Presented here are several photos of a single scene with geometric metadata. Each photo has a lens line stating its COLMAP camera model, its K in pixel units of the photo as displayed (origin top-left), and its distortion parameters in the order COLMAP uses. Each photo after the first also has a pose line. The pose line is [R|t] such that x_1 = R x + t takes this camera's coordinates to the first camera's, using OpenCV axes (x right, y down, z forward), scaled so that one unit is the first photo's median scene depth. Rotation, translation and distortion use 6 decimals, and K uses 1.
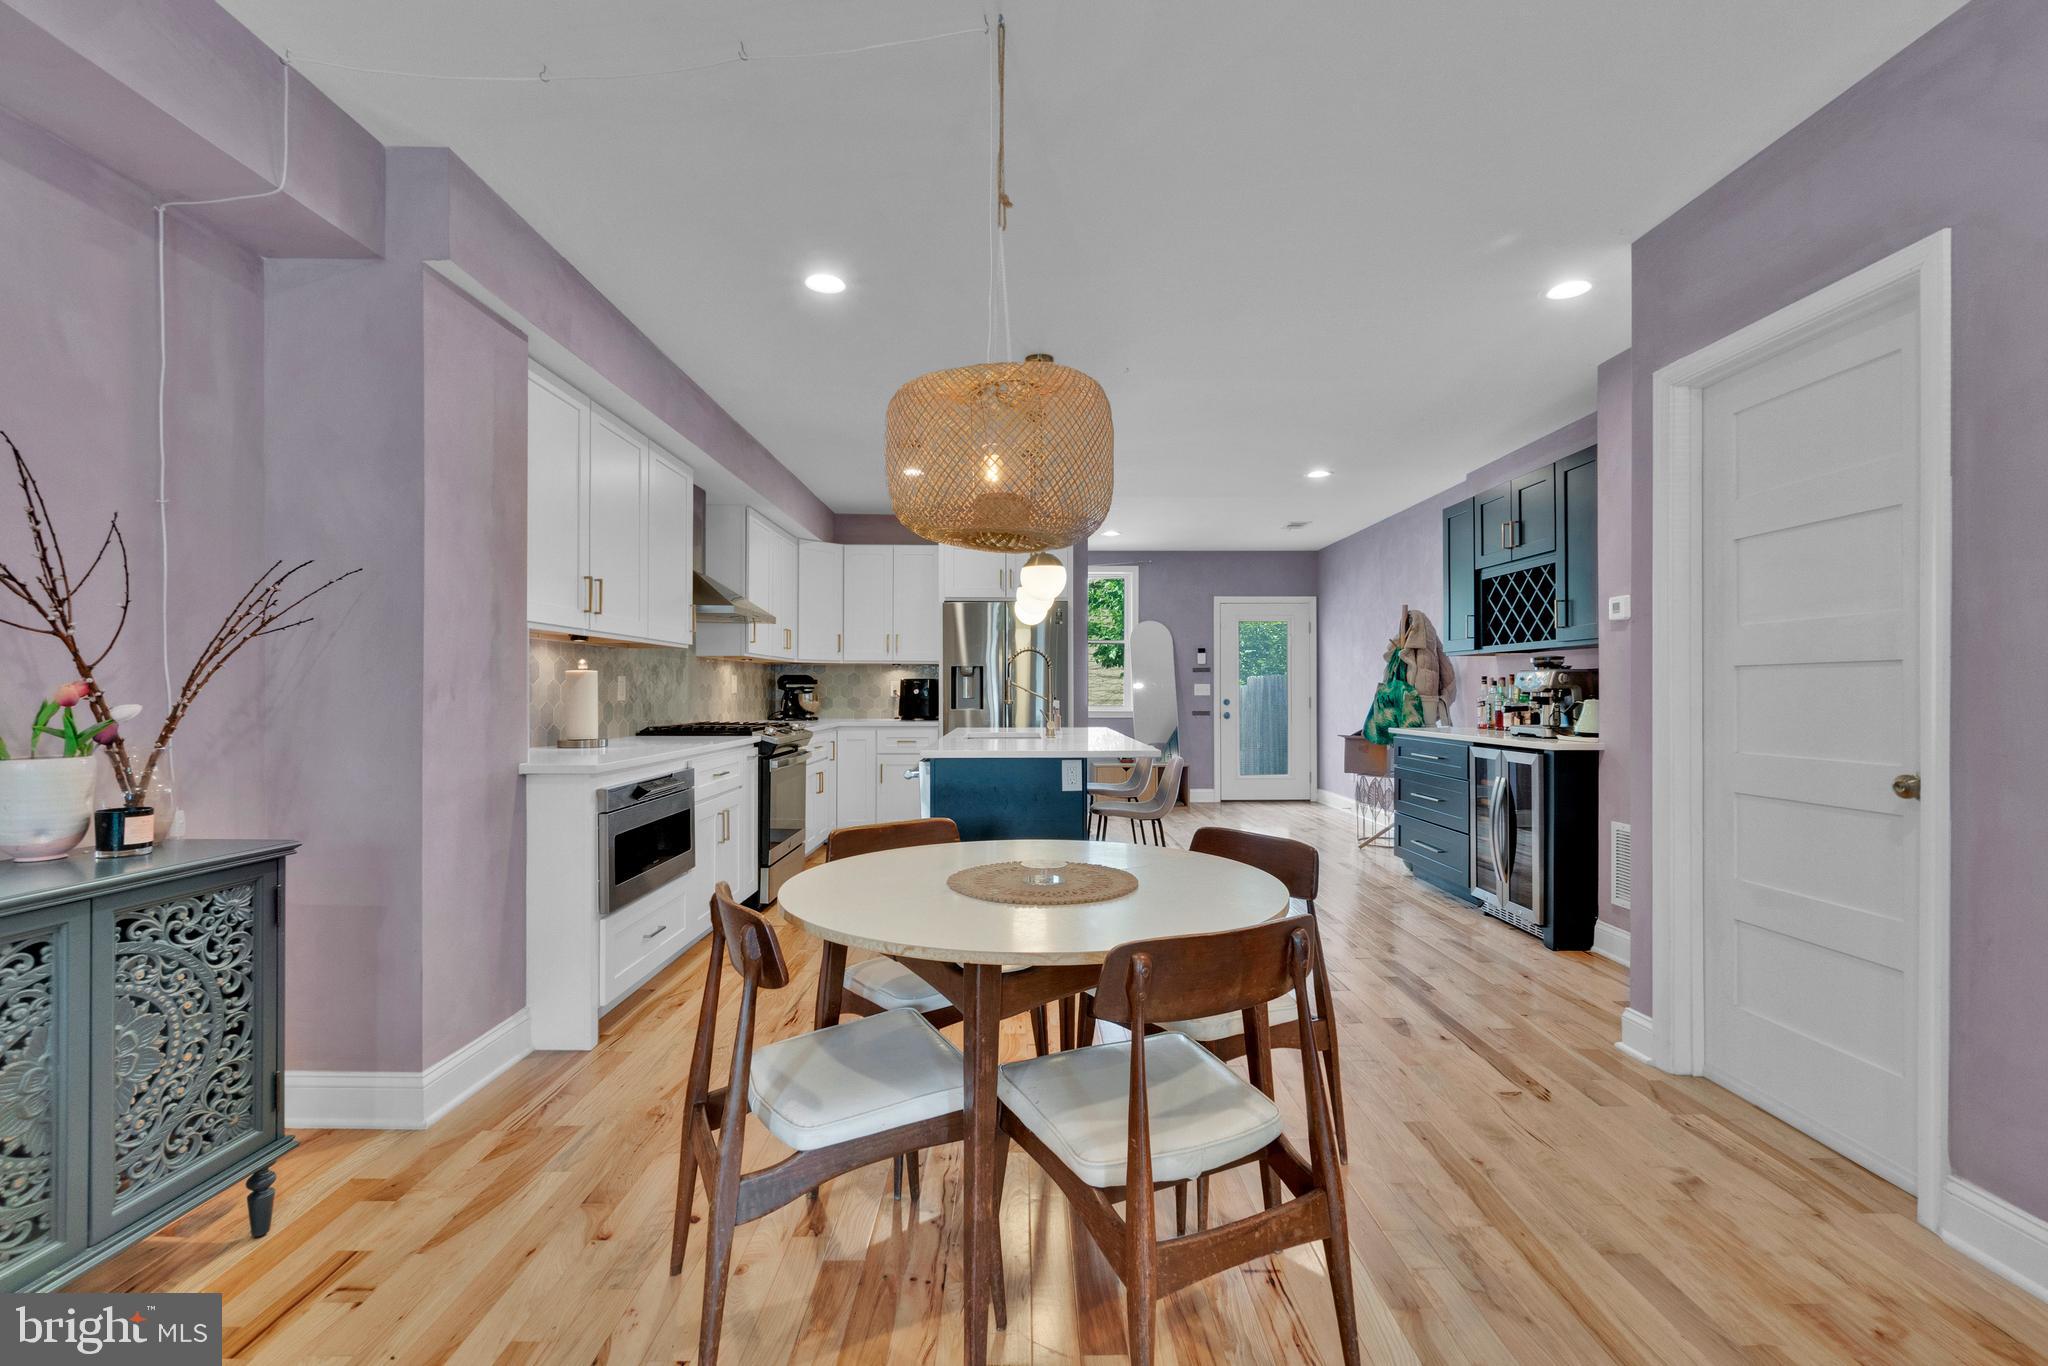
lens RADIAL K [[889.8, 0, 1027.7], [0, 889.8, 681.8], [0, 0, 1]] dist [0.000722, -0.000223]
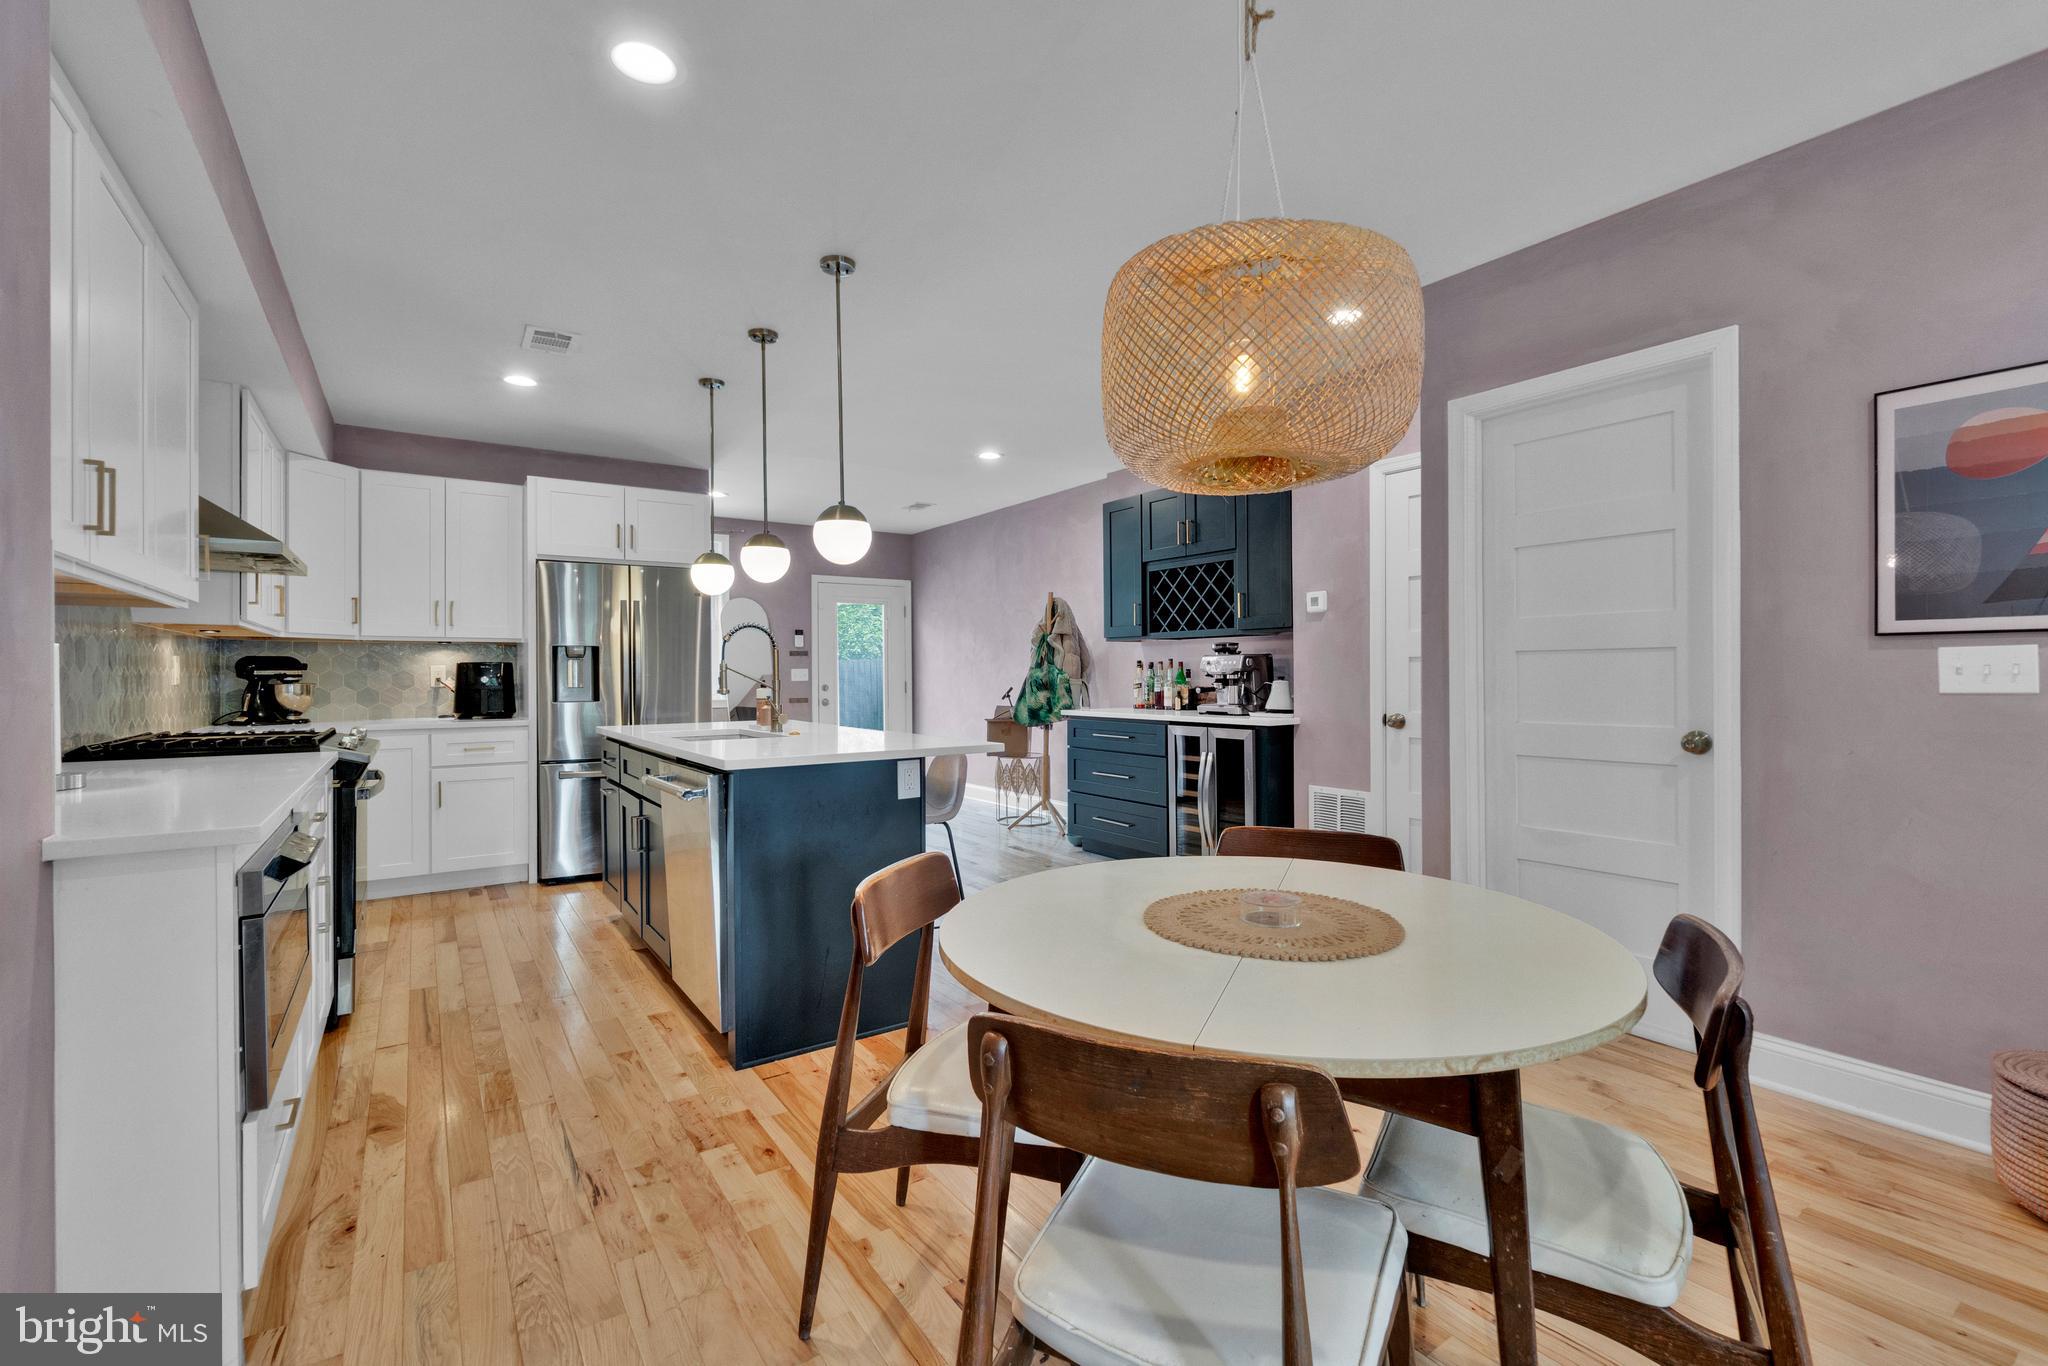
lens RADIAL K [[892.2, 0, 1029.3], [0, 892.2, 674.4], [0, 0, 1]] dist [-0.000225, -0.000309]
pose [[0.828067, -0.005834, 0.560598, -0.191194], [0.001120, 0.999961, 0.008752, 0.000918], [-0.560628, -0.006619, 0.828042, 0.152834]]
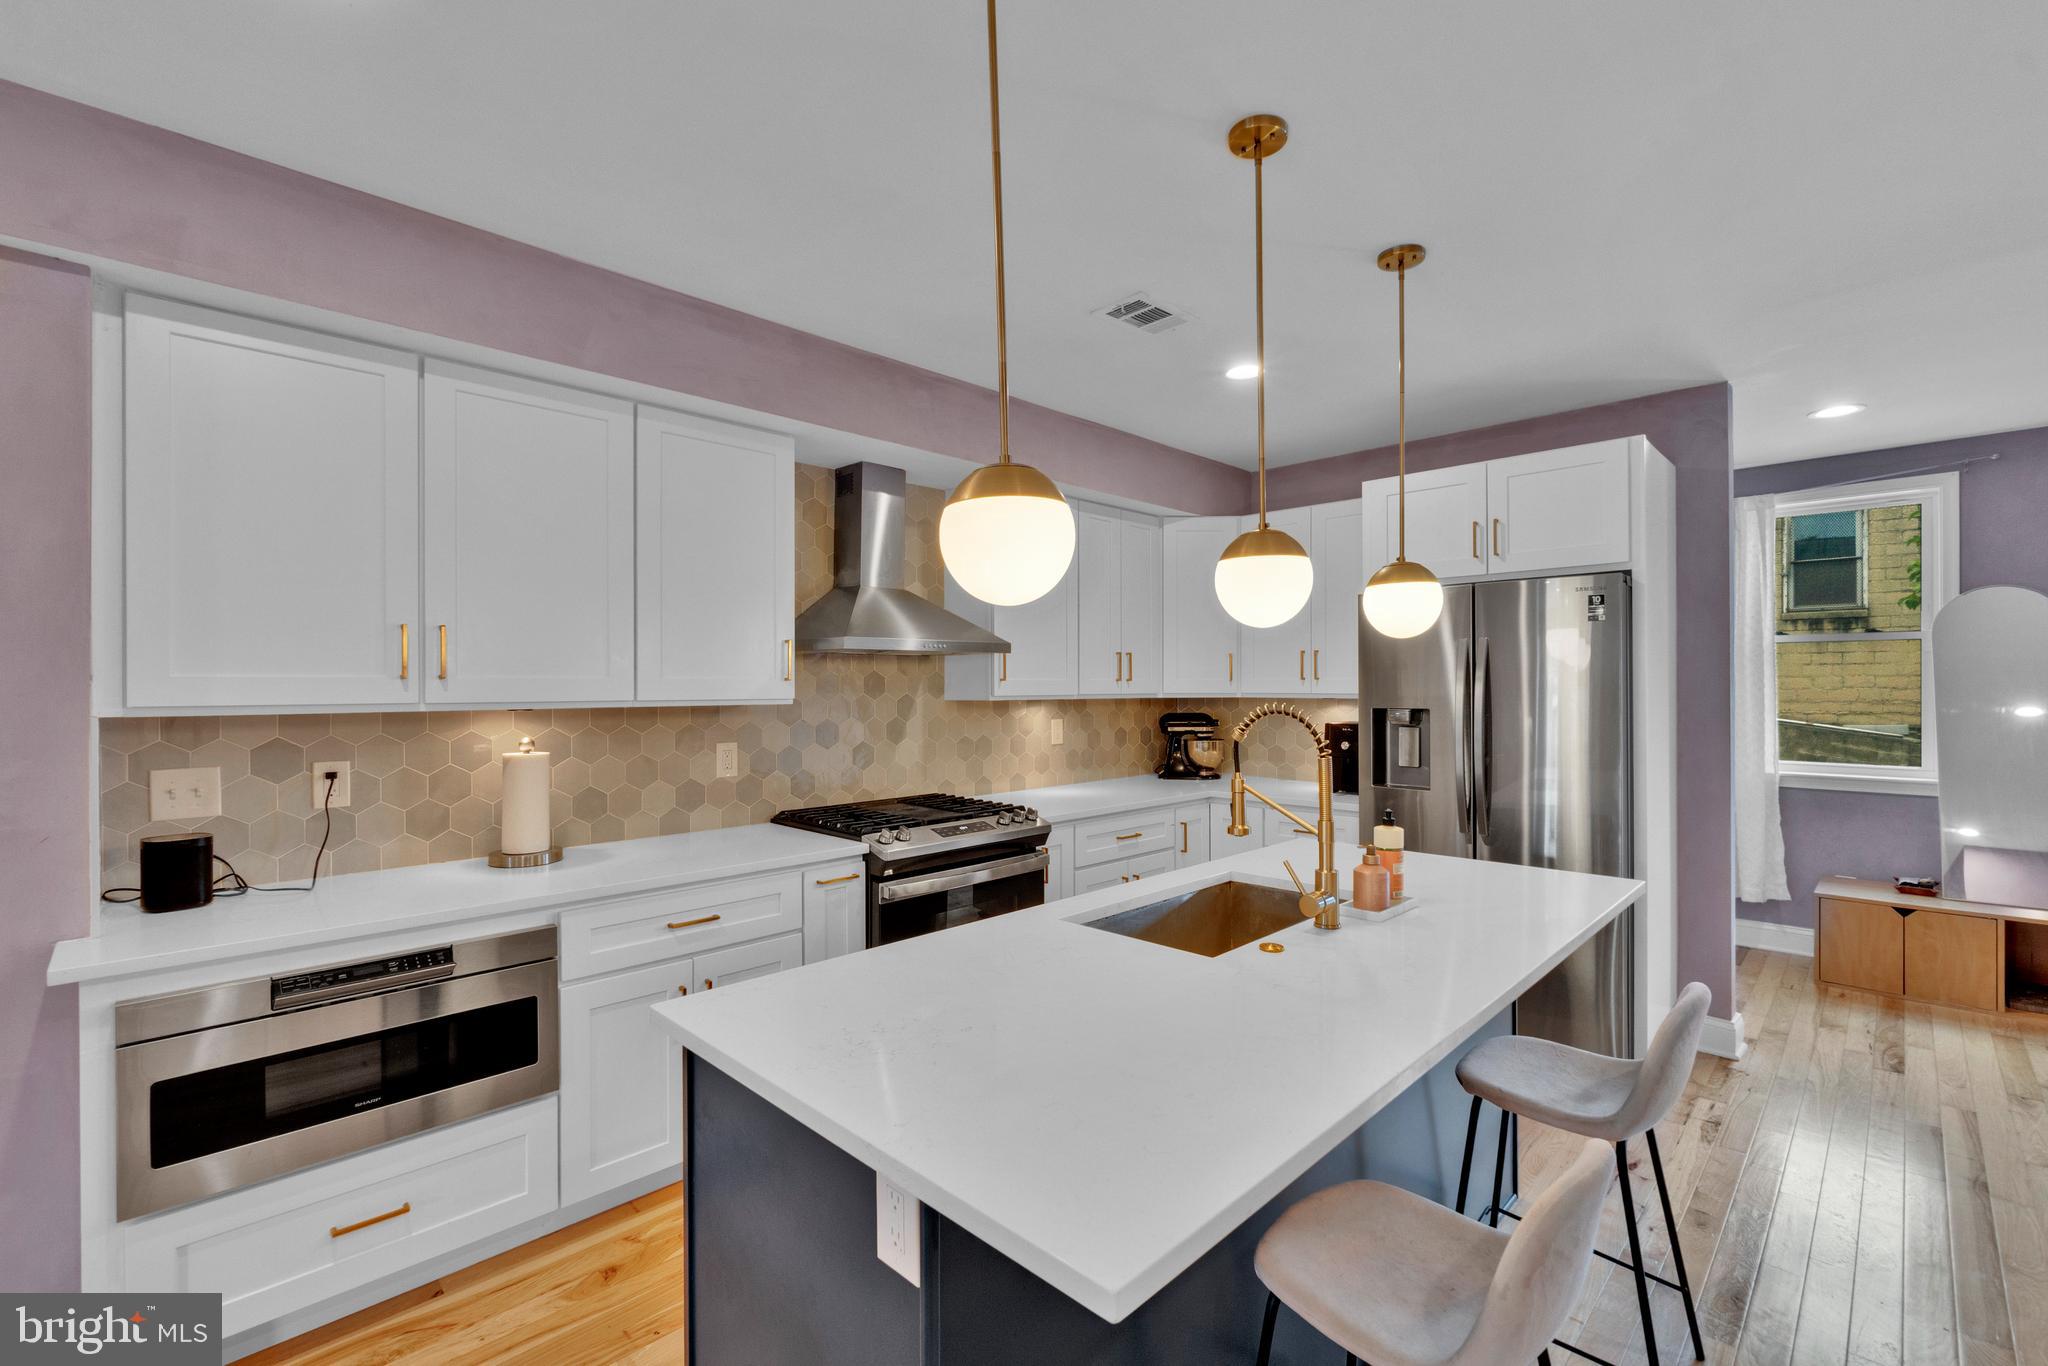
lens RADIAL K [[887.8, 0, 1028.2], [0, 887.8, 685.5], [0, 0, 1]] dist [-0.000895, -0.000417]
pose [[0.704525, -0.004713, -0.709664, 0.169397], [0.011715, 0.999919, 0.004989, -0.039750], [0.709583, -0.011829, 0.704523, 0.494577]]
